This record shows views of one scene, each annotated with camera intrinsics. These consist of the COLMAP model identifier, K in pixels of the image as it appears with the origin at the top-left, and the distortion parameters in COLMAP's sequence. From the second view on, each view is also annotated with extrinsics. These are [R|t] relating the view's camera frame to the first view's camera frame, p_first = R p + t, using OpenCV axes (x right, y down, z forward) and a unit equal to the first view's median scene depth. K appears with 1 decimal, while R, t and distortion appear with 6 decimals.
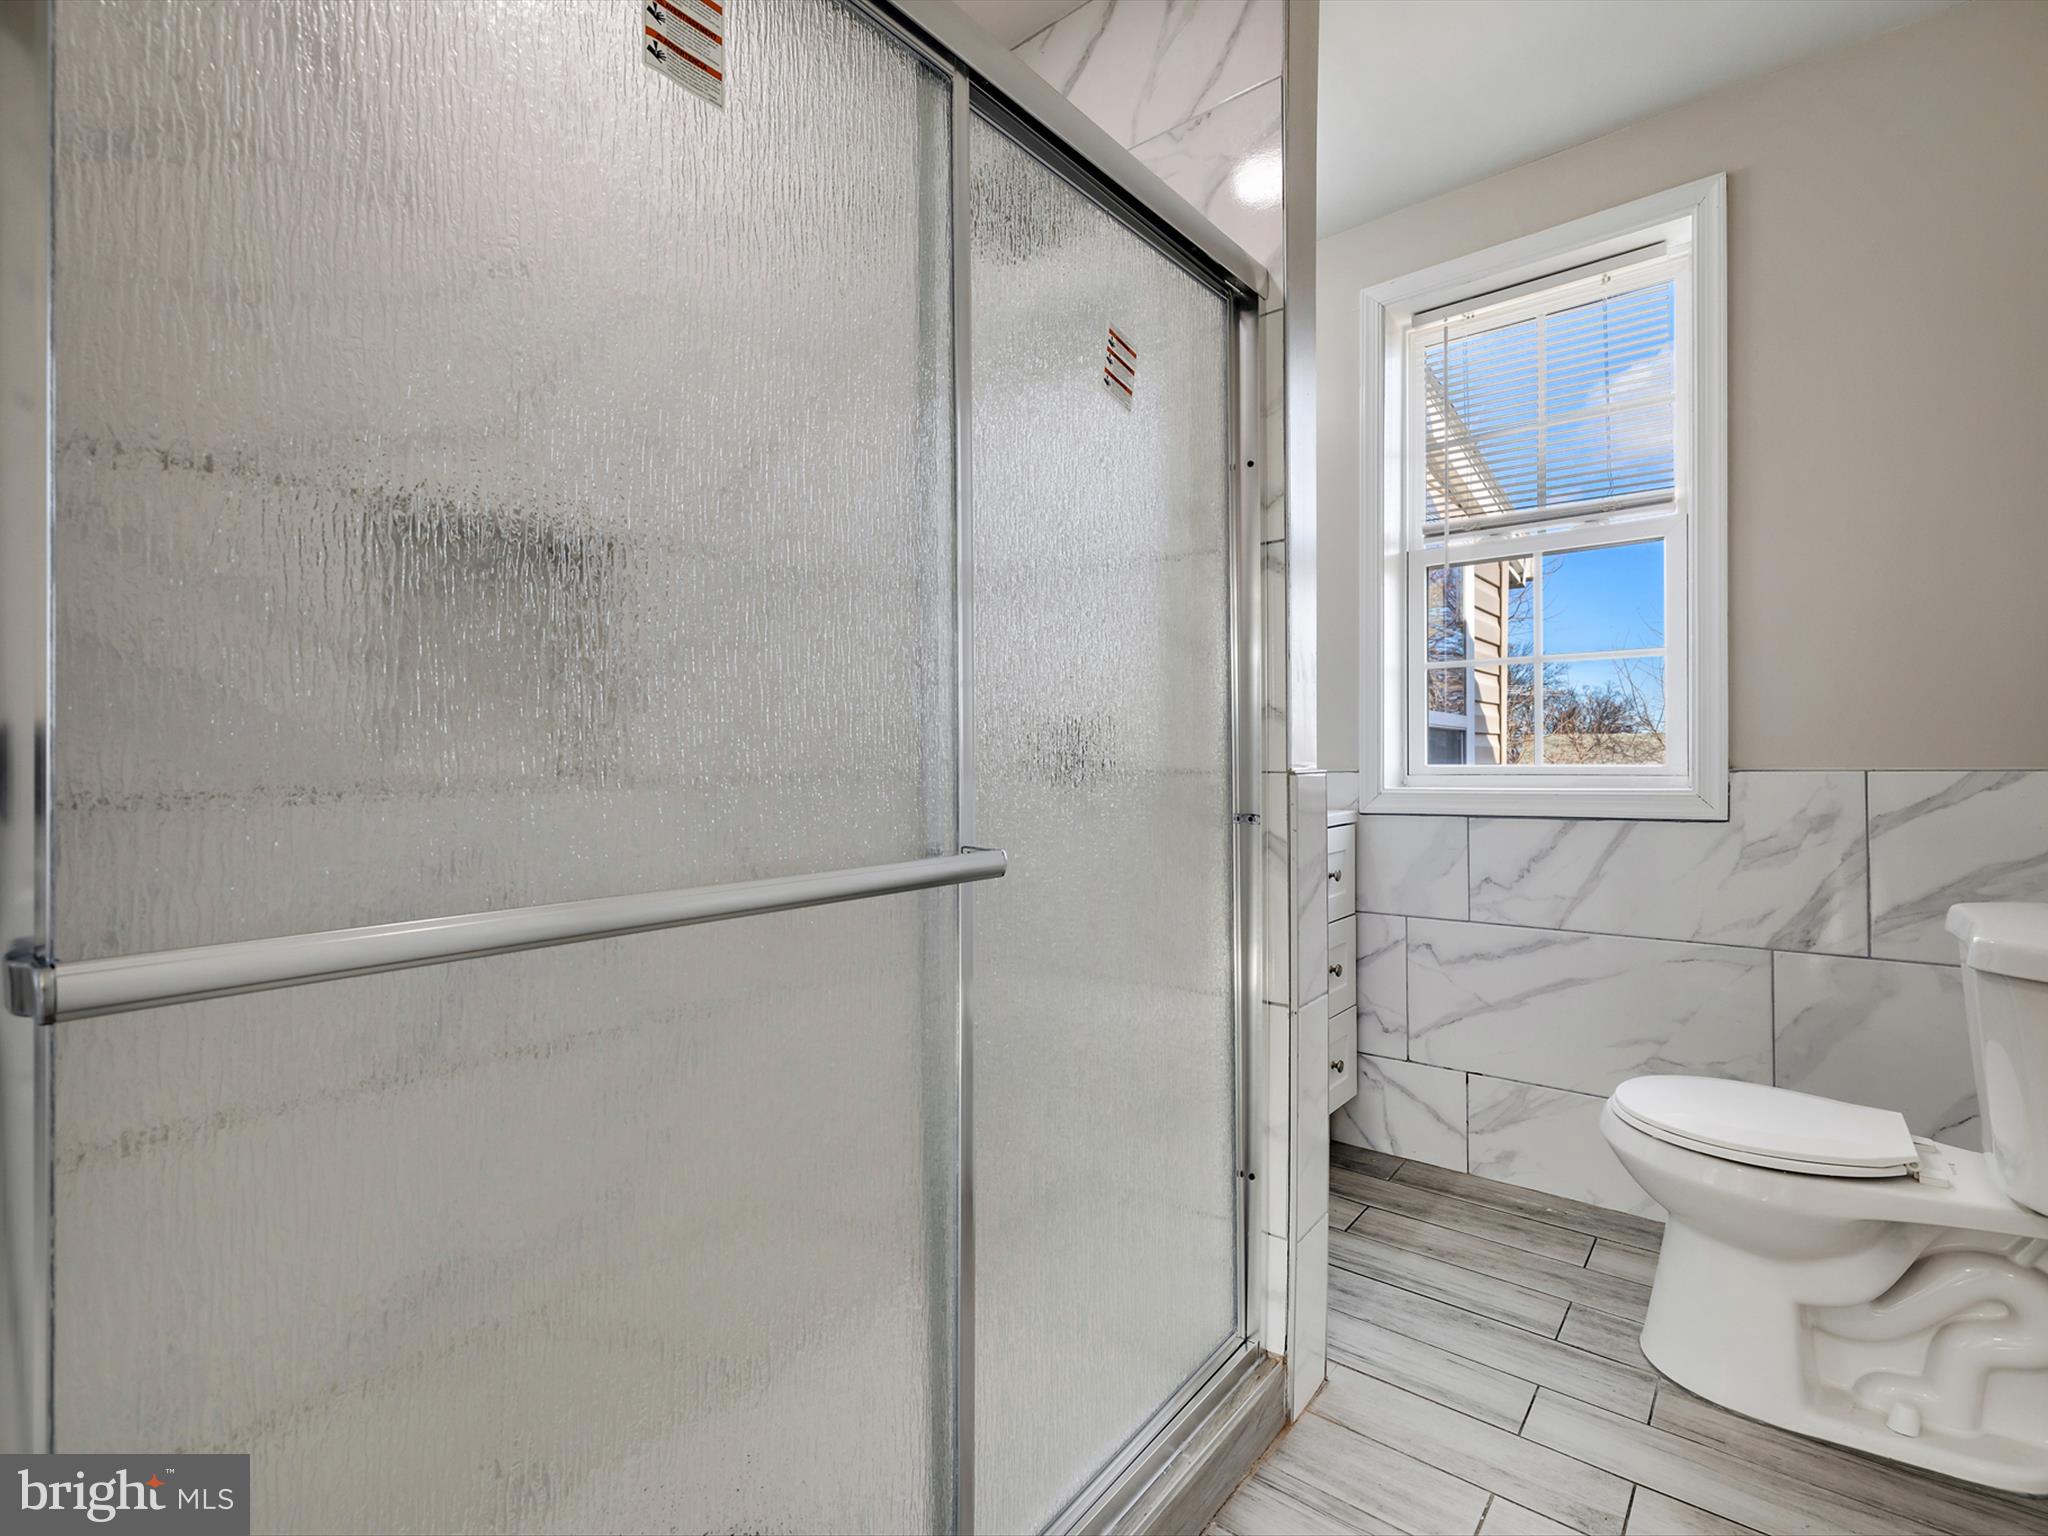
lens RADIAL K [[1001.0, 0, 1020.6], [0, 1001.0, 761.2], [0, 0, 1]] dist [0.019464, 0.000187]
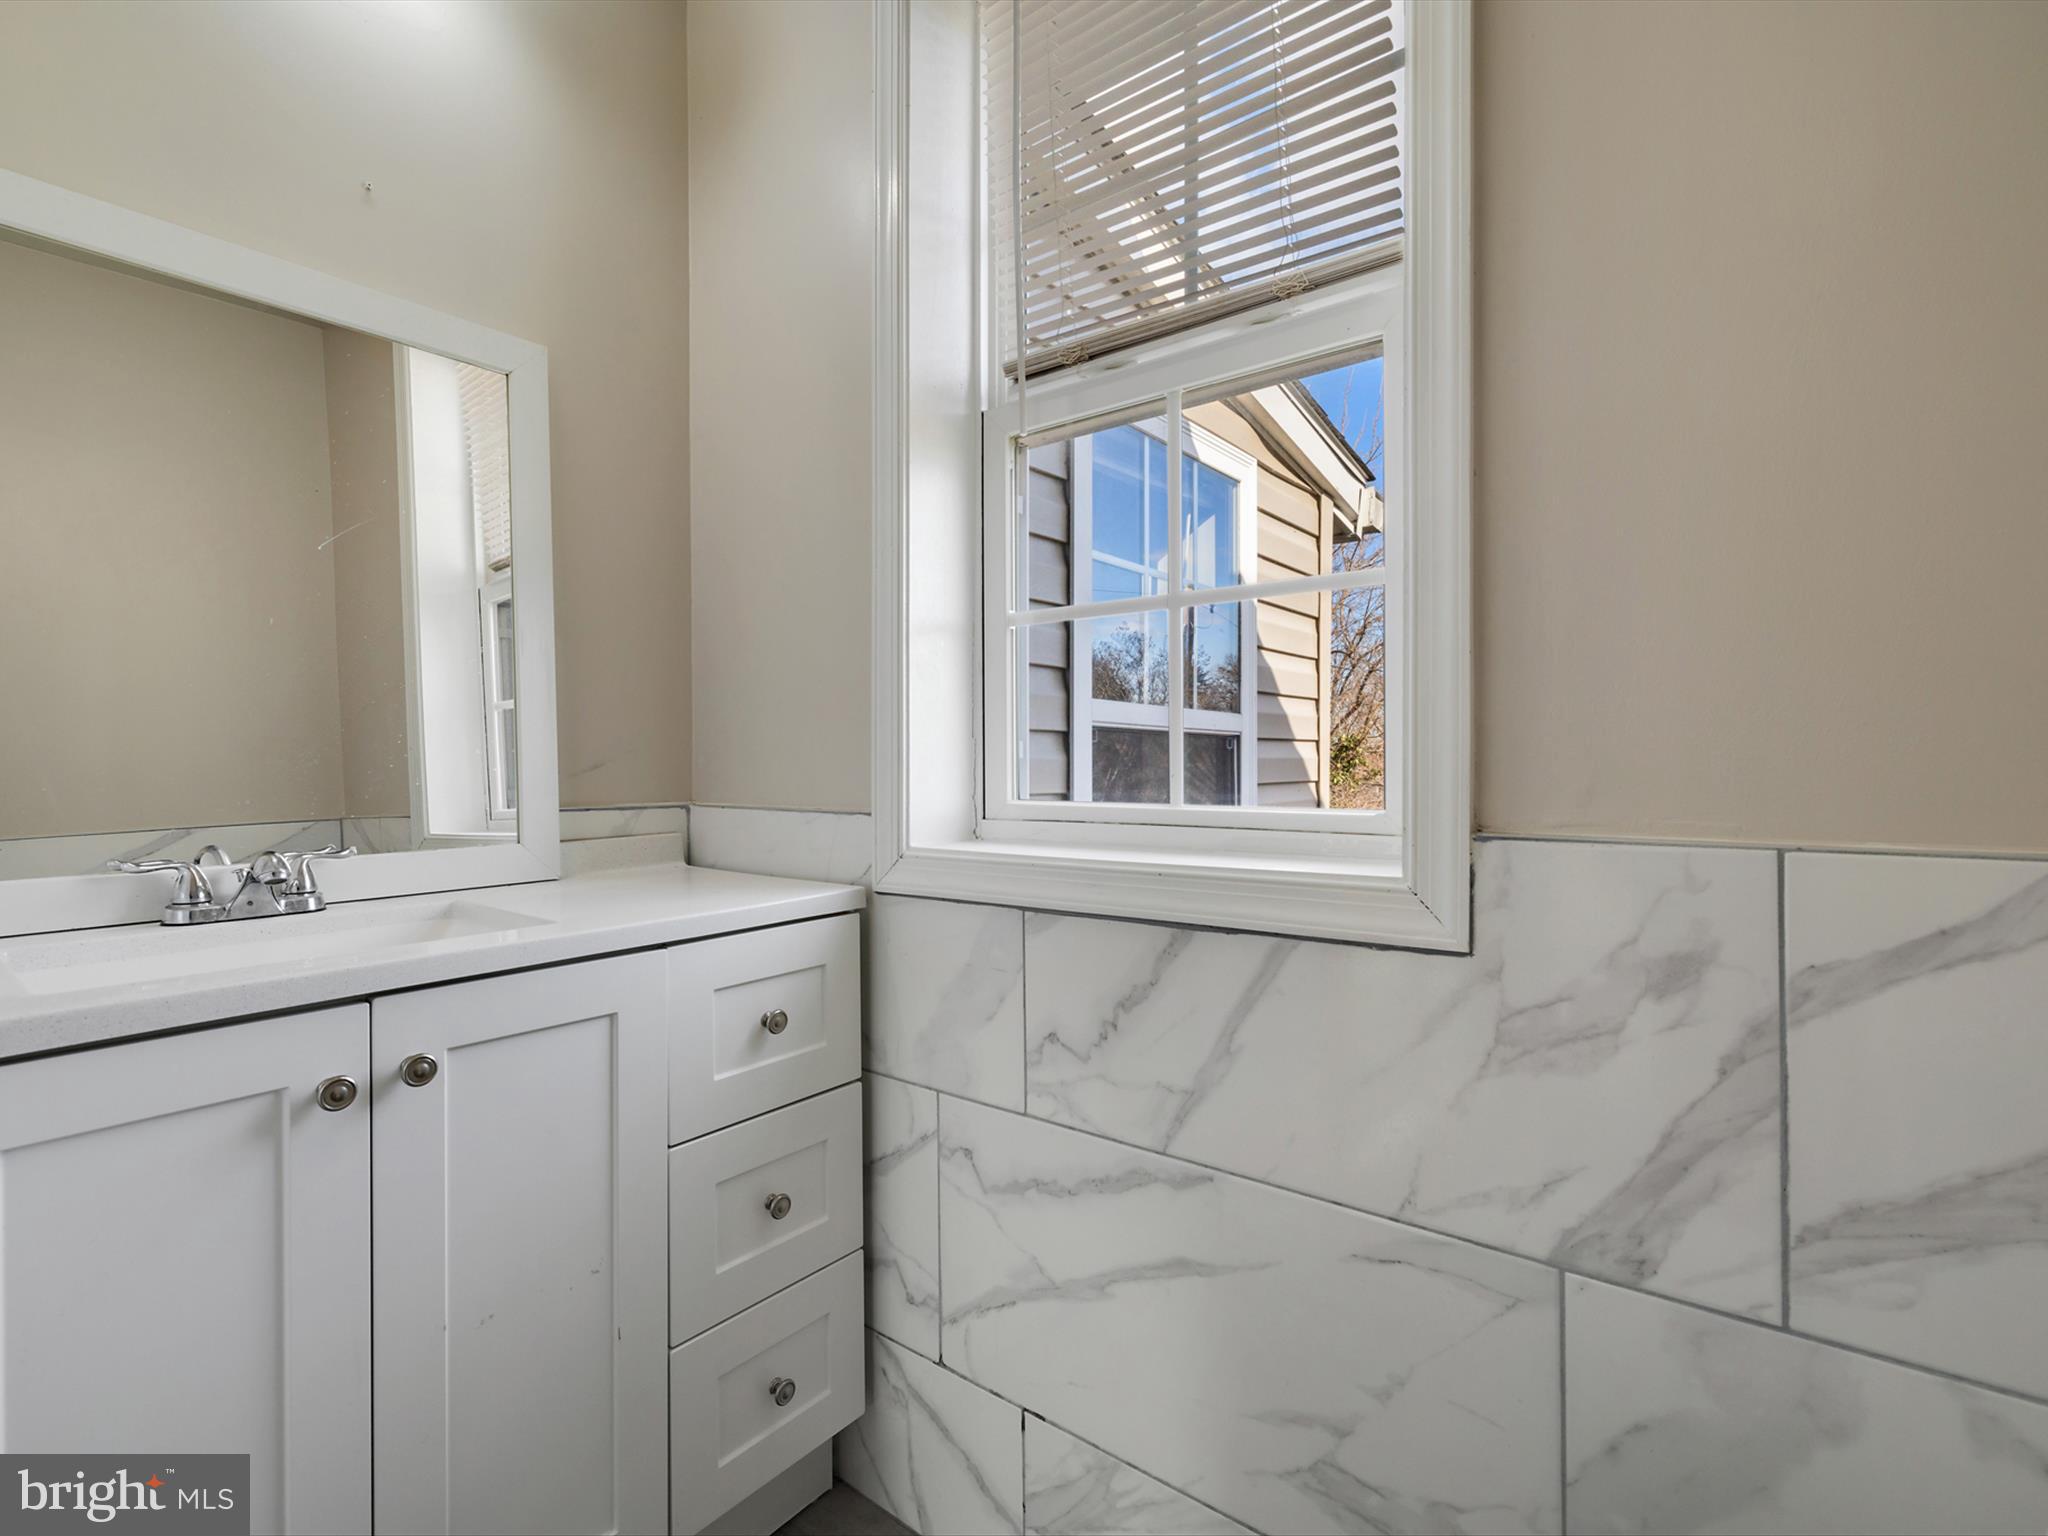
lens RADIAL K [[969.2, 0, 1011.0], [0, 969.2, 764.6], [0, 0, 1]] dist [0.001880, 0.000303]
pose [[0.999971, 0.001584, -0.007466, 0.449985], [-0.001561, 0.999994, 0.003133, -0.019319], [0.007471, -0.003122, 0.999967, 0.520441]]
